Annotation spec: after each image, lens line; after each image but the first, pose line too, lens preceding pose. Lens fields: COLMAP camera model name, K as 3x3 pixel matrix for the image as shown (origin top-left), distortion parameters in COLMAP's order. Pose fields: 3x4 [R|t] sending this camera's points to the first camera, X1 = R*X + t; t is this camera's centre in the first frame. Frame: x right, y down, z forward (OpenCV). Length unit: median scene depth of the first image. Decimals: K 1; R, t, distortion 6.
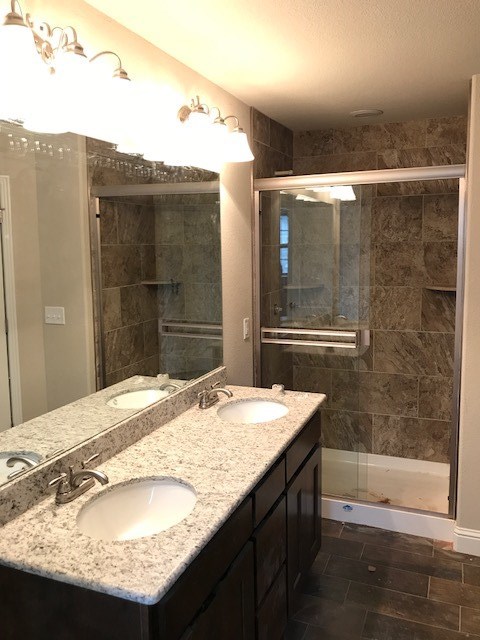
lens RADIAL K [[523.1, 0, 242.0], [0, 523.1, 319.0], [0, 0, 1]] dist [0.017135, -0.008676]
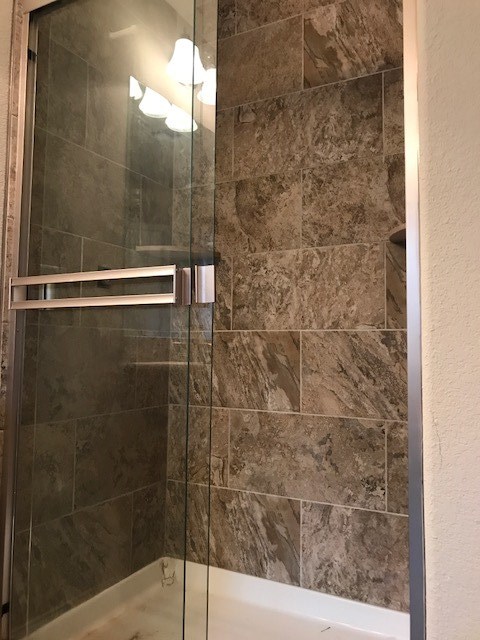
lens RADIAL K [[523.1, 0, 237.9], [0, 523.1, 320.3], [0, 0, 1]] dist [0.017135, -0.008676]
pose [[0.993201, 0.029631, -0.112575, 0.248192], [-0.052911, 0.976303, -0.209842, 0.124364], [0.103689, 0.214372, 0.971233, 0.480983]]
